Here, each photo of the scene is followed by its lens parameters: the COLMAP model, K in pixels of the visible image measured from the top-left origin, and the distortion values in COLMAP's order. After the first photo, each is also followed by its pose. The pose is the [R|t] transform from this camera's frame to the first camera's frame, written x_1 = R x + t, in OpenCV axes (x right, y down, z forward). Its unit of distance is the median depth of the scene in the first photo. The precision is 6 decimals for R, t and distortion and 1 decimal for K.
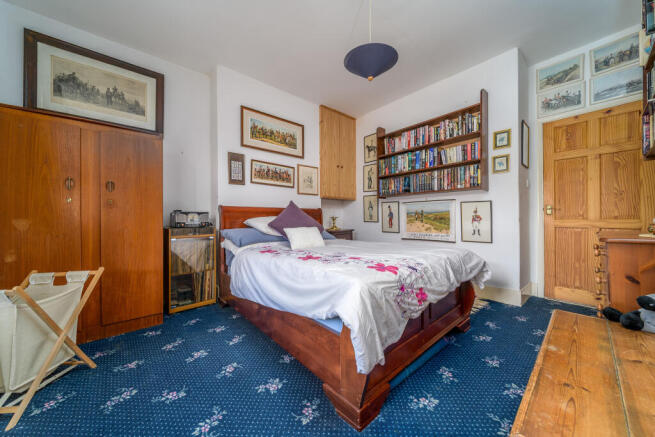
lens RADIAL K [[236.8, 0, 328.4], [0, 236.8, 218.5], [0, 0, 1]] dist [0.002033, 0.000156]
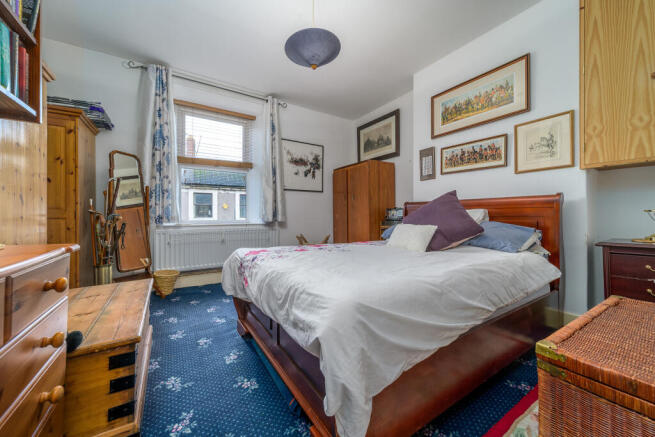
lens RADIAL K [[252.7, 0, 328.6], [0, 252.7, 215.6], [0, 0, 1]] dist [0.010098, -0.000306]
pose [[-0.170057, 0.004963, -0.985422, 0.699023], [-0.000235, 0.999987, 0.005077, 0.001821], [0.985434, 0.001095, -0.170053, 0.733192]]
